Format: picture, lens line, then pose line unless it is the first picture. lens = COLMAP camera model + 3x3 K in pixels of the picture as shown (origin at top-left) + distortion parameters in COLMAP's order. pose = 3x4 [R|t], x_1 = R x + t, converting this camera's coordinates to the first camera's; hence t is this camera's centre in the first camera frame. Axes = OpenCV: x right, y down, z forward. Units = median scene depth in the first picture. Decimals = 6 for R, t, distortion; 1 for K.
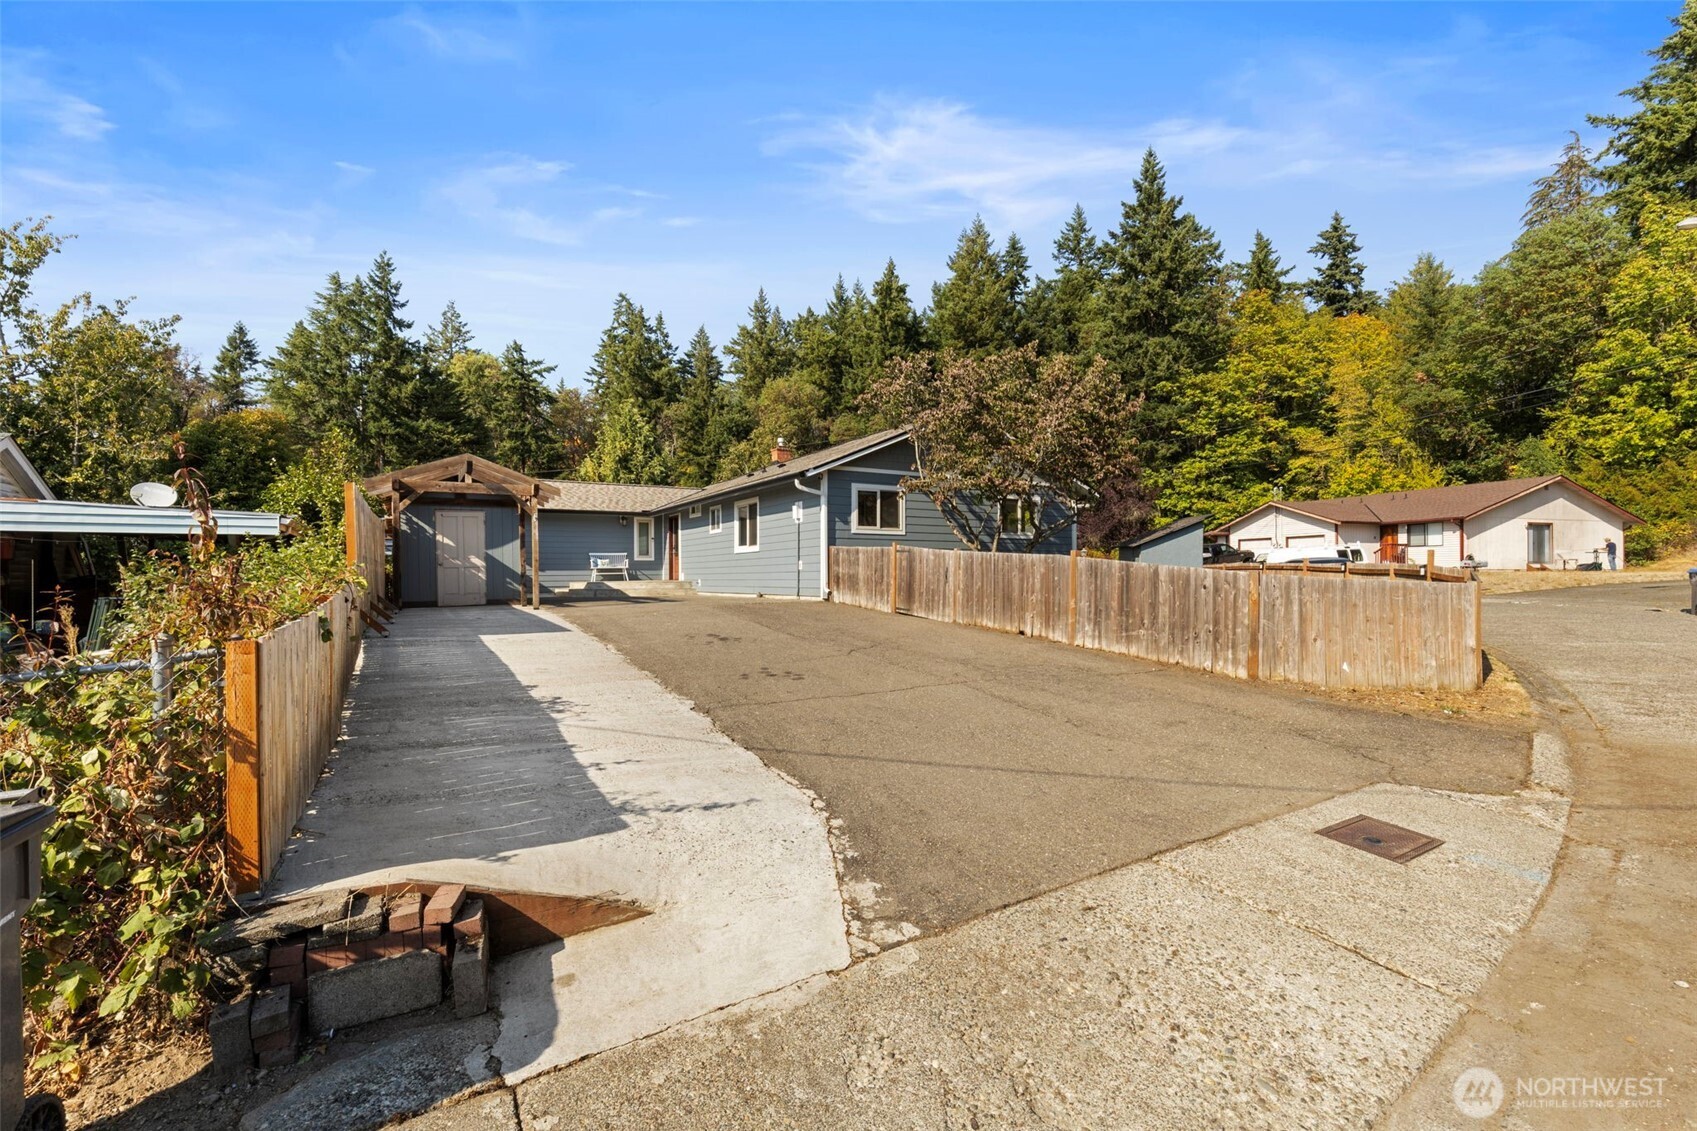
lens RADIAL K [[784.3, 0, 857.9], [0, 784.3, 576.4], [0, 0, 1]] dist [-0.000829, 0.002418]
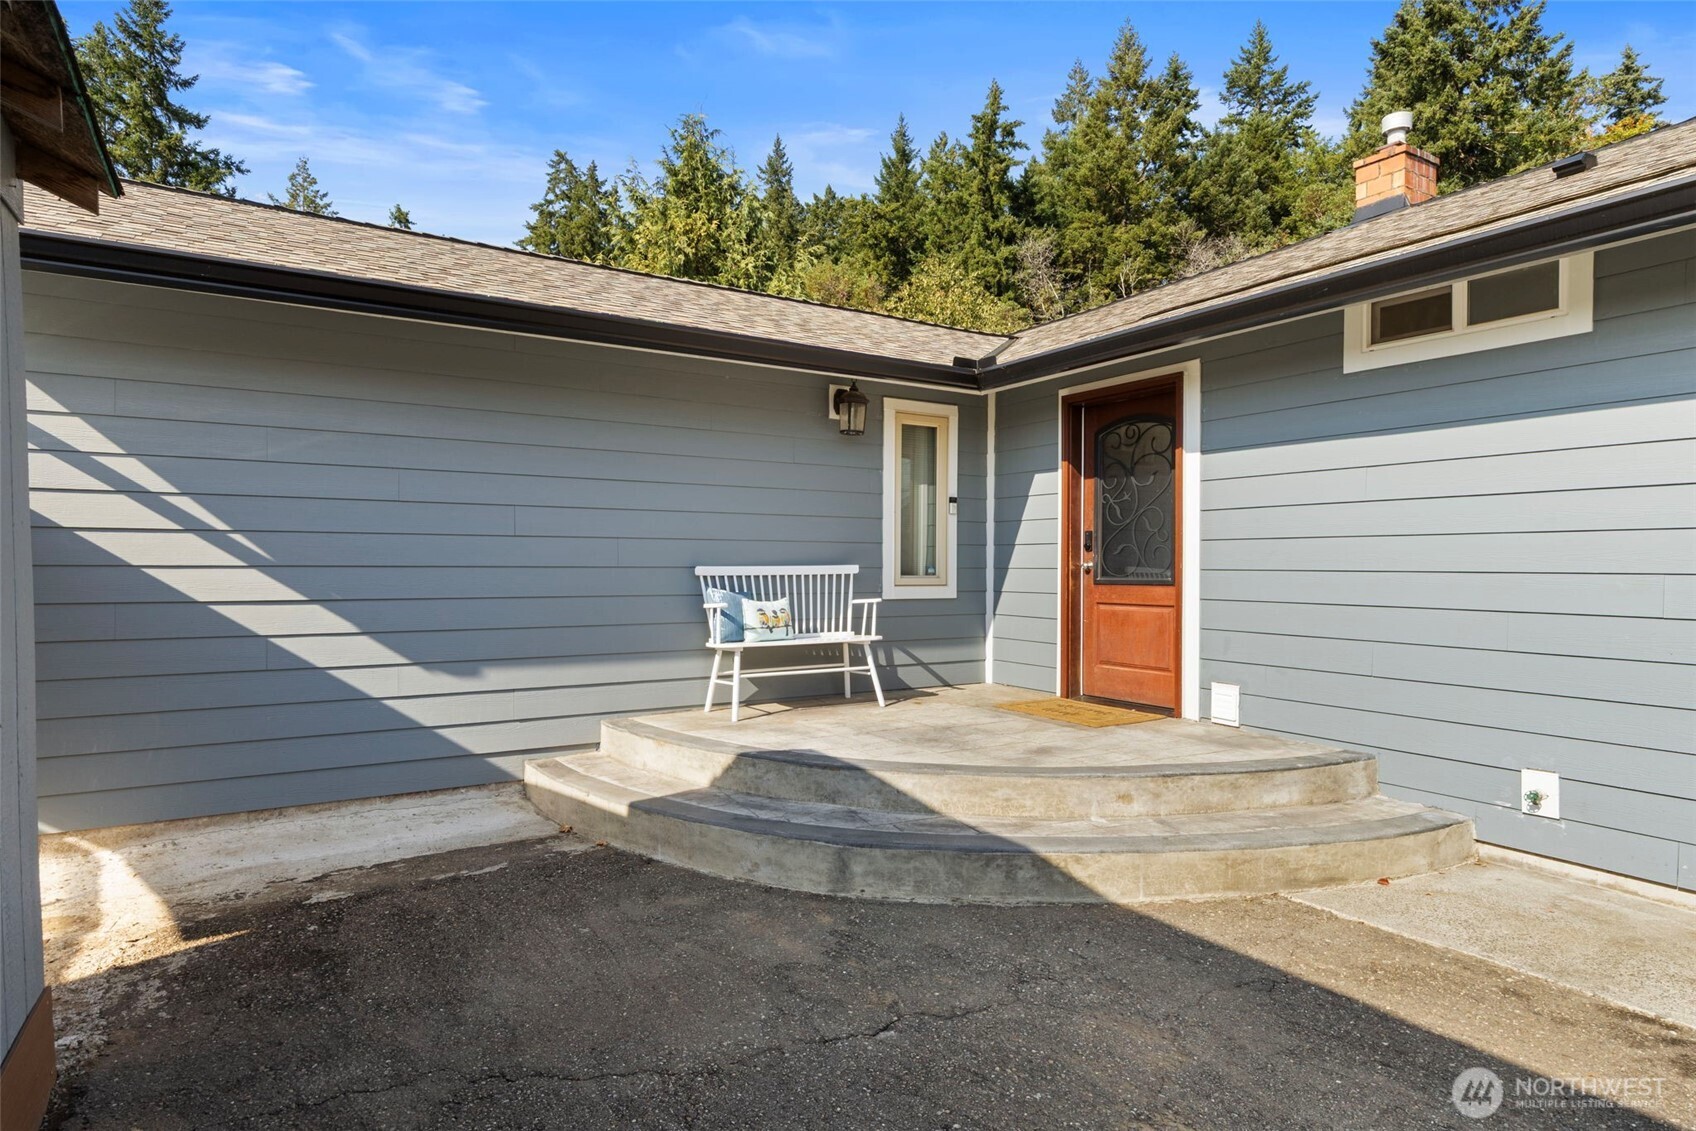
lens RADIAL K [[952.0, 0, 843.4], [0, 952.0, 568.0], [0, 0, 1]] dist [0.007016, 0.003332]
pose [[0.999678, 0.013326, 0.021577, -0.114907], [-0.013352, 0.999910, 0.001037, -0.011282], [-0.021561, -0.001325, 0.999767, 0.282854]]
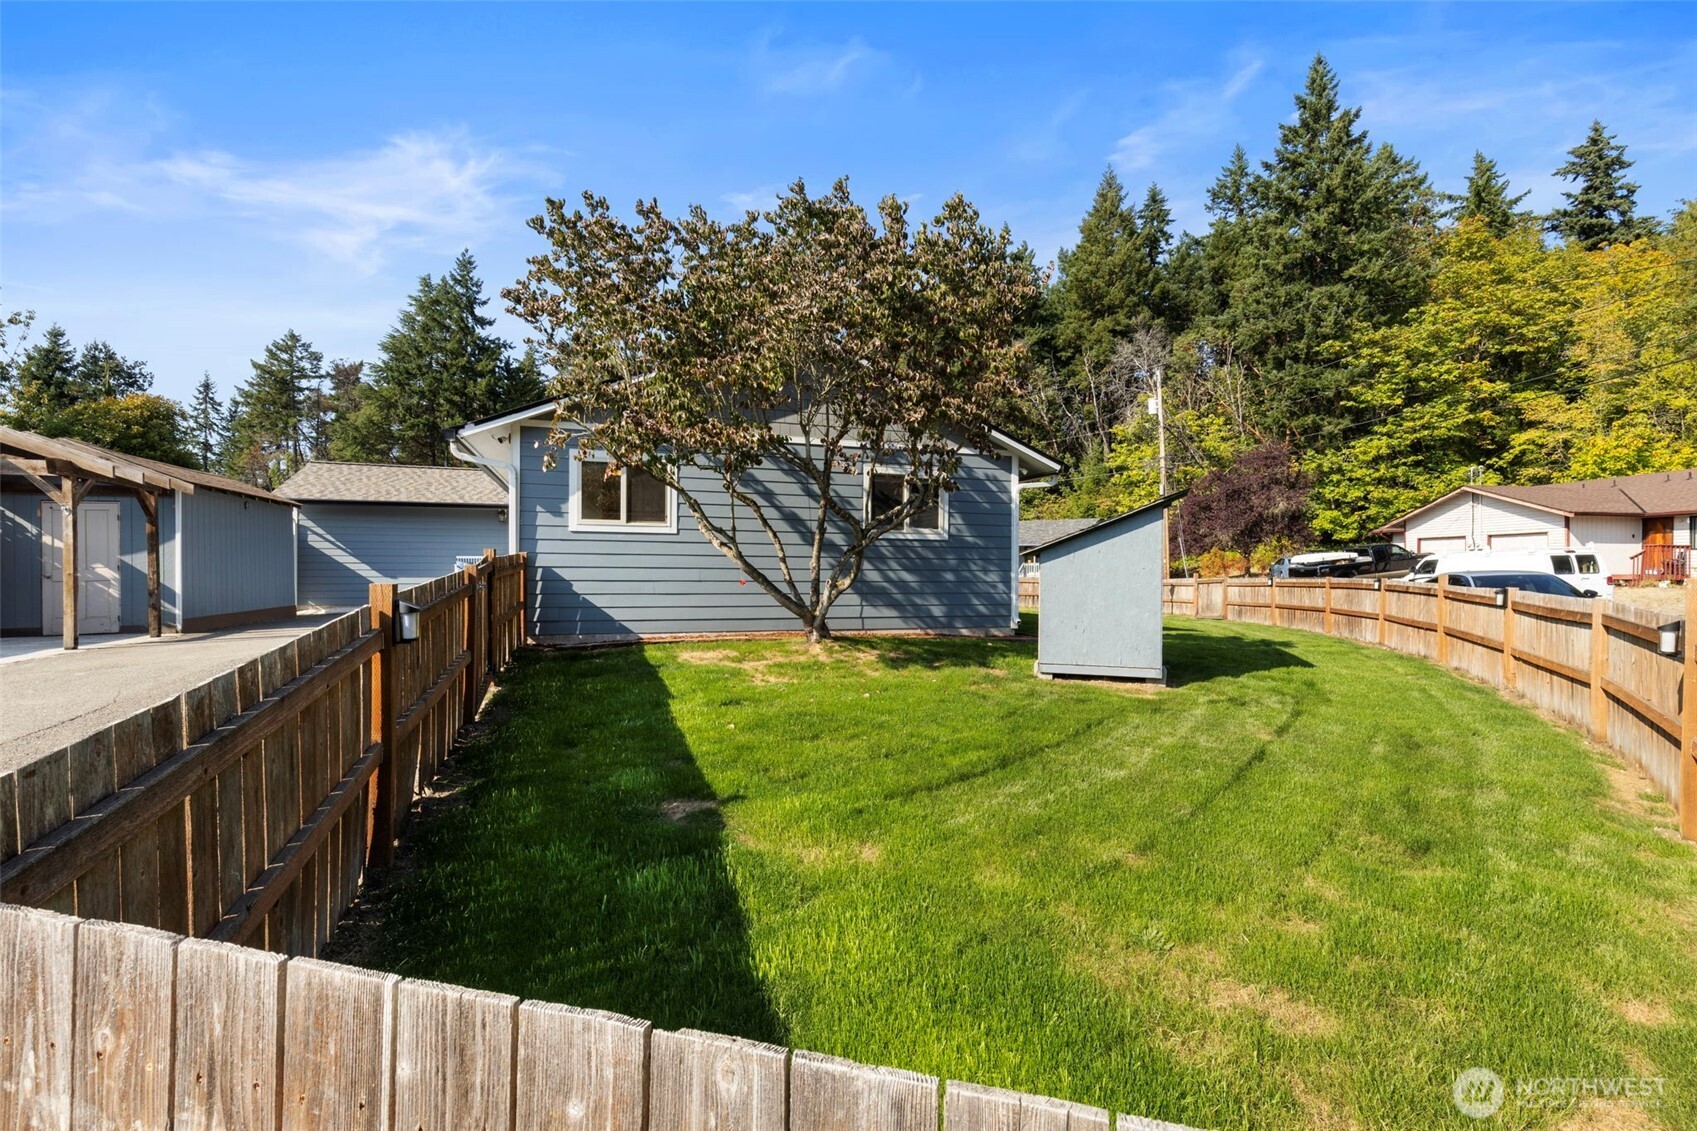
lens RADIAL K [[784.3, 0, 857.5], [0, 784.3, 574.6], [0, 0, 1]] dist [-0.000829, 0.002418]
pose [[0.977684, 0.010003, -0.209843, 0.085307], [-0.009767, 0.999950, 0.002161, -0.006217], [0.209854, -0.000064, 0.977733, 0.112224]]
